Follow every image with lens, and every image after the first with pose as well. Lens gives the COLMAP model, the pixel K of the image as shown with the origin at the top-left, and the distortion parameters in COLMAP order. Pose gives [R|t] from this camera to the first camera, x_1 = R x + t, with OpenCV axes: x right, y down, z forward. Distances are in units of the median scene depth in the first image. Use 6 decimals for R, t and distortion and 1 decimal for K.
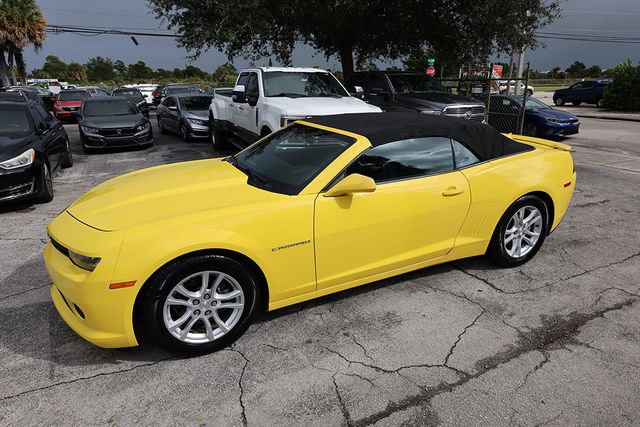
lens RADIAL K [[411.0, 0, 320.9], [0, 411.0, 217.1], [0, 0, 1]] dist [0.007292, -0.006029]
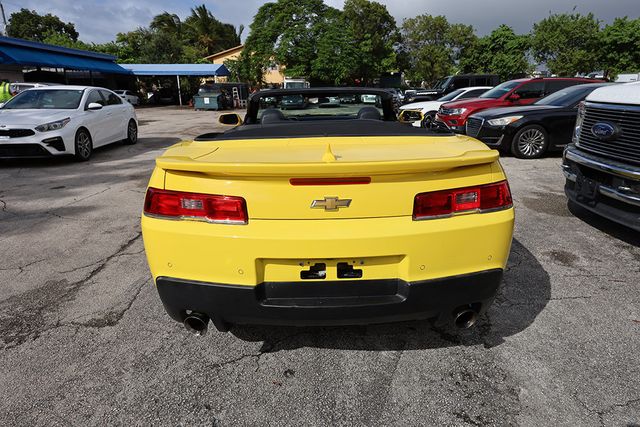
lens RADIAL K [[393.9, 0, 321.7], [0, 393.9, 217.0], [0, 0, 1]] dist [-0.000350, 0.003787]
pose [[-0.429096, 0.288656, -0.855894, 1.480781], [-0.271745, 0.862409, 0.427091, -0.485433], [0.861412, 0.415847, -0.291616, 1.829423]]
